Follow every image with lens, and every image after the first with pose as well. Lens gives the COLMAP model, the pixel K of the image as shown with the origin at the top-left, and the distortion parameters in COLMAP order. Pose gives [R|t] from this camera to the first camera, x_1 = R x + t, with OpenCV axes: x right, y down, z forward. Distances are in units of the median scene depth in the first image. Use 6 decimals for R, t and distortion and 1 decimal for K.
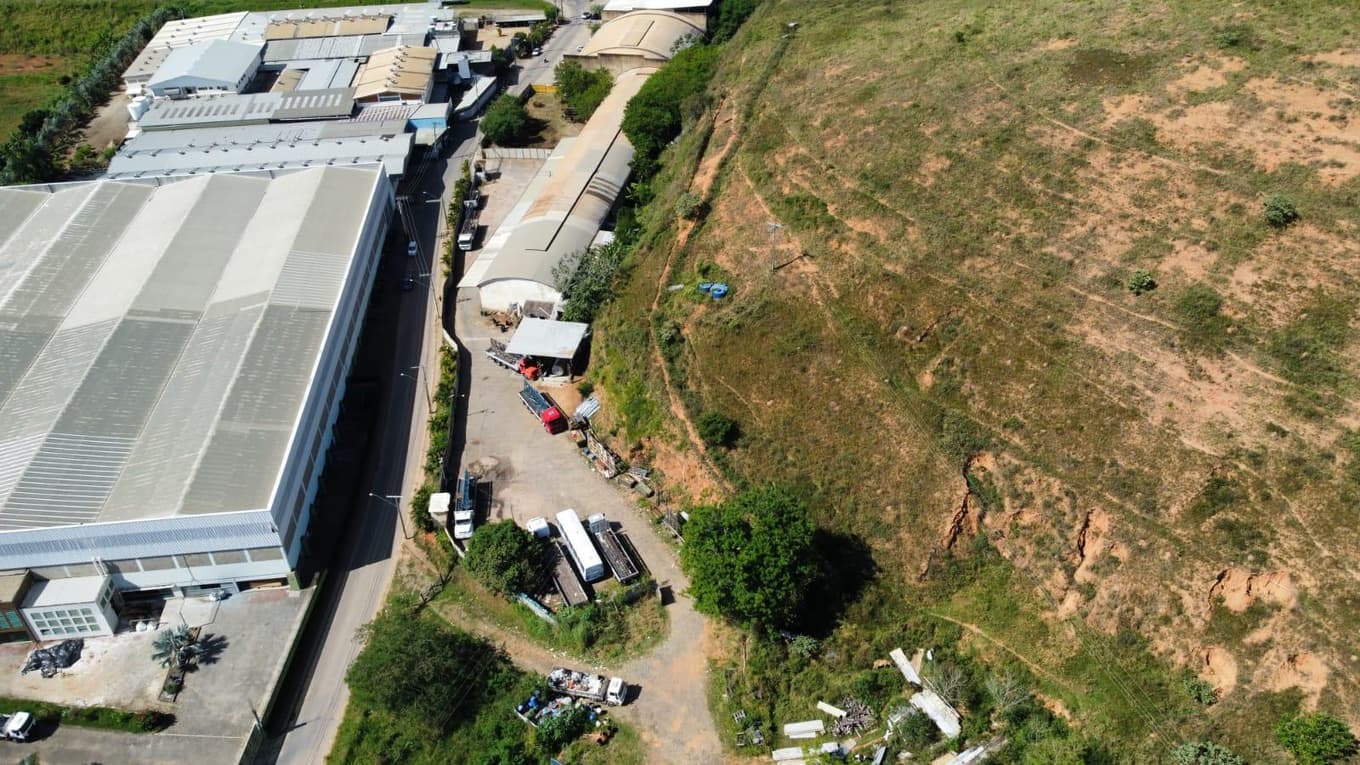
lens RADIAL K [[1030.0, 0, 681.1], [0, 1030.0, 378.0], [0, 0, 1]] dist [0.000060, 0.001690]
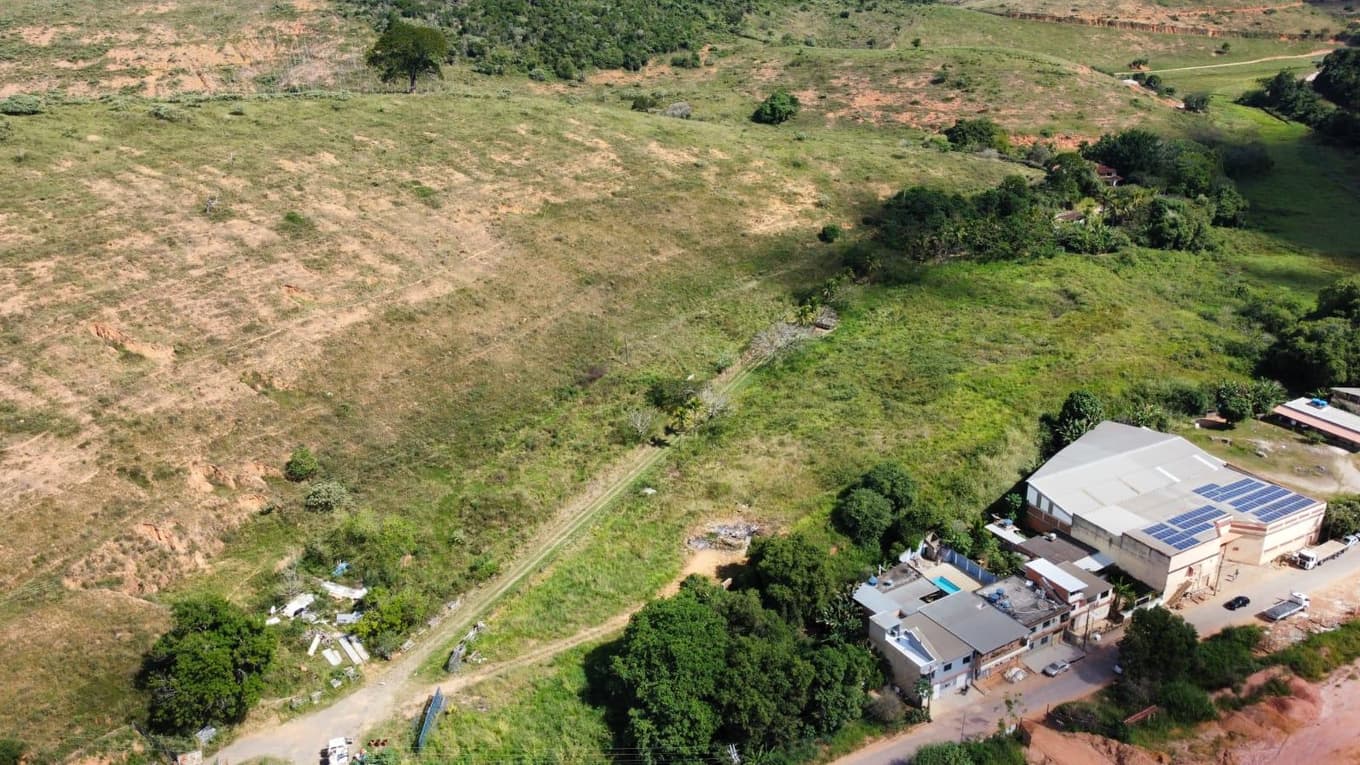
lens RADIAL K [[1030.0, 0, 678.4], [0, 1030.0, 373.8], [0, 0, 1]] dist [0.000060, 0.001690]
pose [[-0.547138, -0.279325, 0.789061, -0.863810], [0.526072, 0.618482, 0.583720, -0.355116], [-0.651067, 0.734478, -0.191450, 0.518603]]
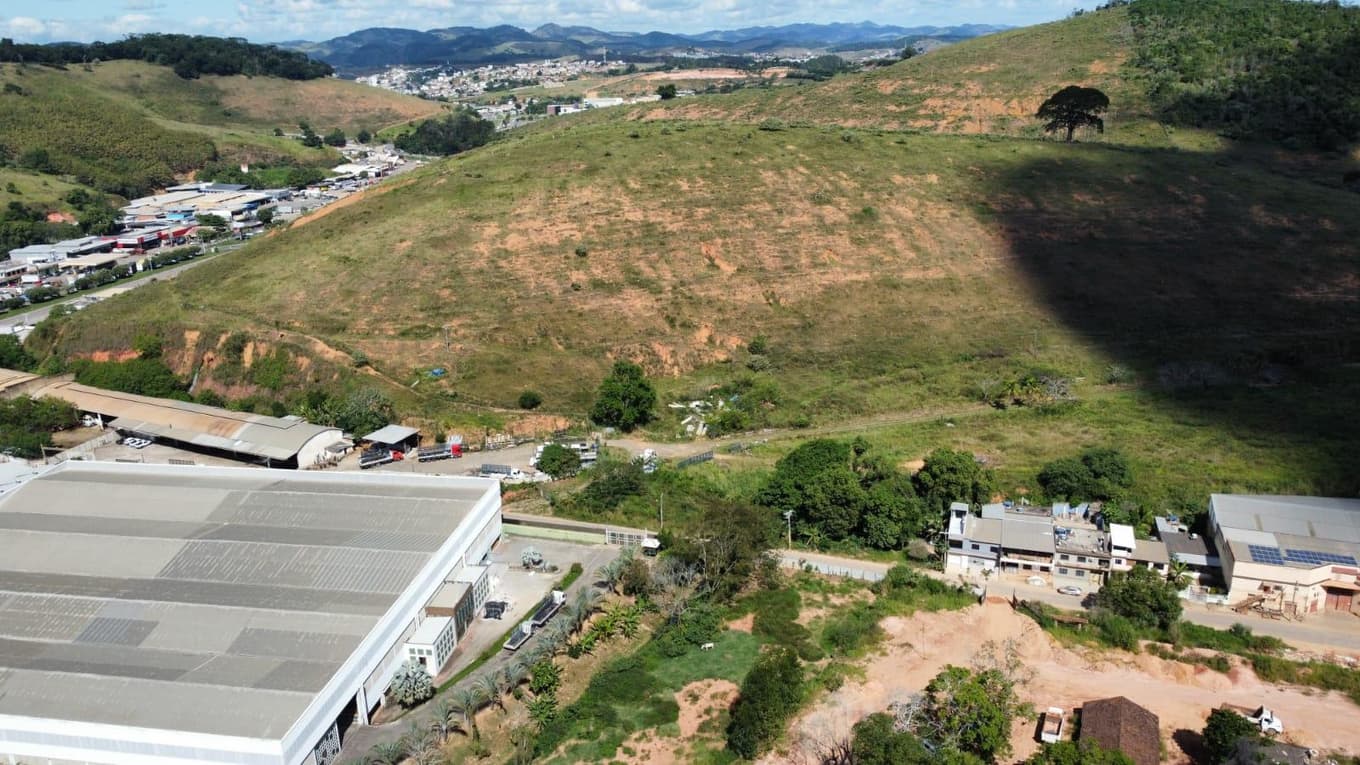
lens RADIAL K [[1030.0, 0, 683.7], [0, 1030.0, 373.4], [0, 0, 1]] dist [0.000060, 0.001690]
pose [[0.257142, -0.274938, 0.926438, -1.609958], [0.585959, 0.806697, 0.076764, 0.029912], [-0.768460, 0.523115, 0.368537, 0.033088]]
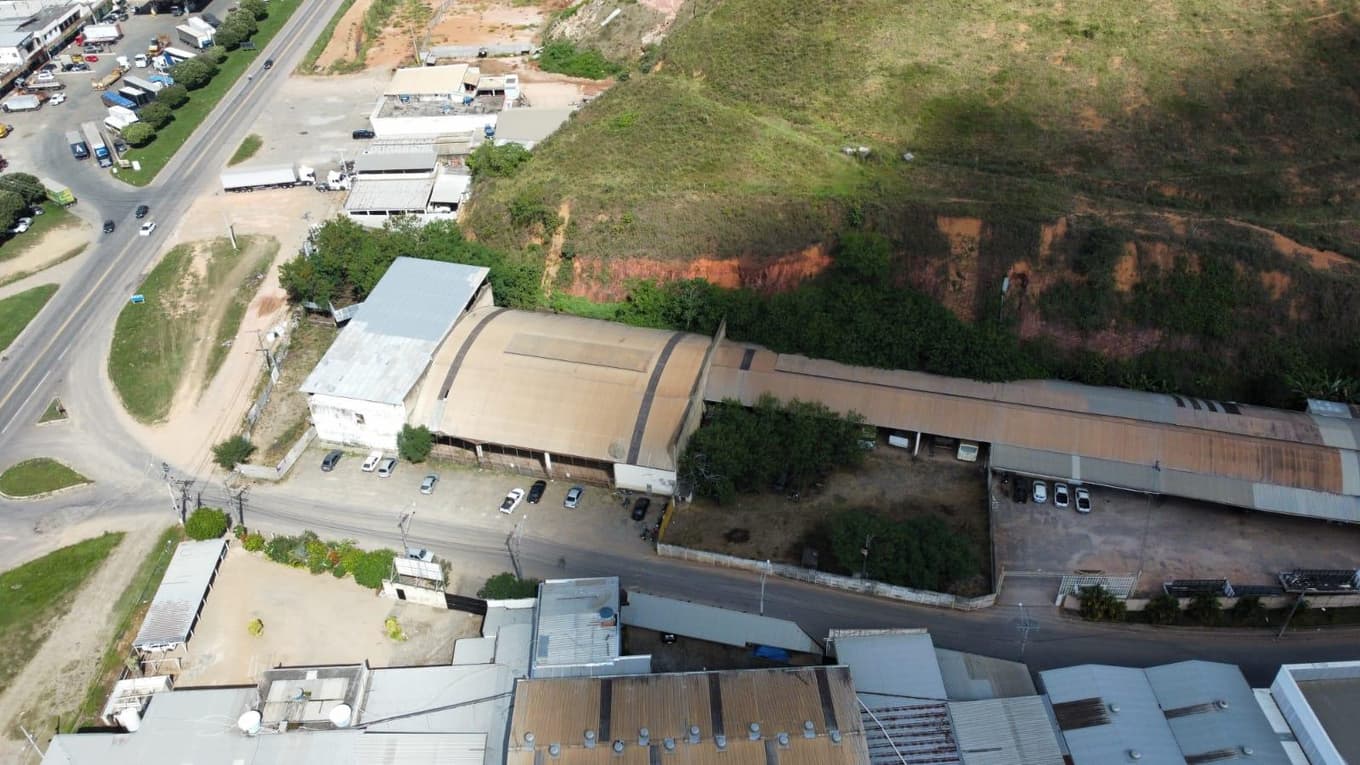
lens RADIAL K [[1030.0, 0, 655.0], [0, 1030.0, 357.9], [0, 0, 1]] dist [0.000060, 0.001690]
pose [[0.061420, -0.584090, 0.809362, -0.880587], [0.606702, 0.665739, 0.434401, -1.003219], [-0.792553, 0.464361, 0.395258, 1.398786]]
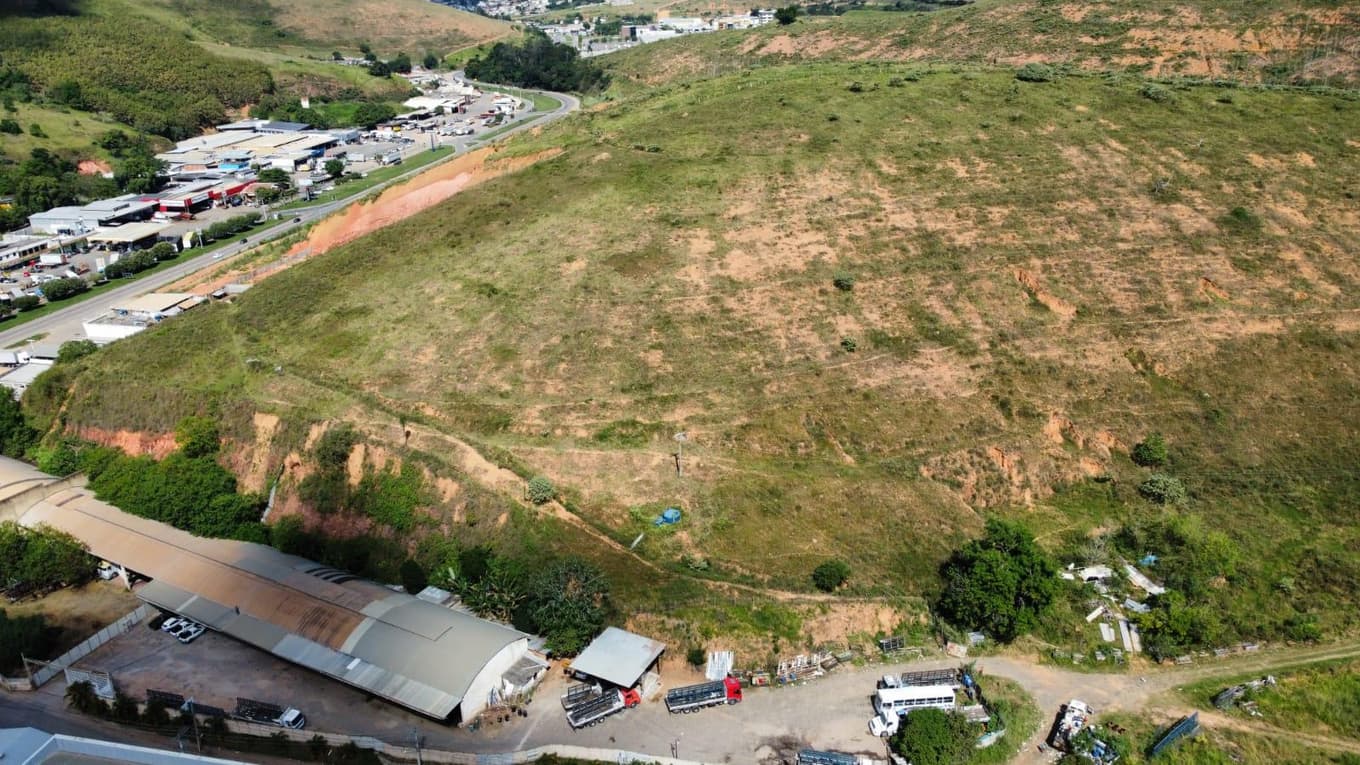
lens RADIAL K [[1030.0, 0, 677.0], [0, 1030.0, 370.5], [0, 0, 1]] dist [0.000060, 0.001690]
pose [[0.305118, -0.333811, 0.891893, -0.926488], [0.572328, 0.812825, 0.108424, -0.343848], [-0.761146, 0.477373, 0.439057, 0.498096]]
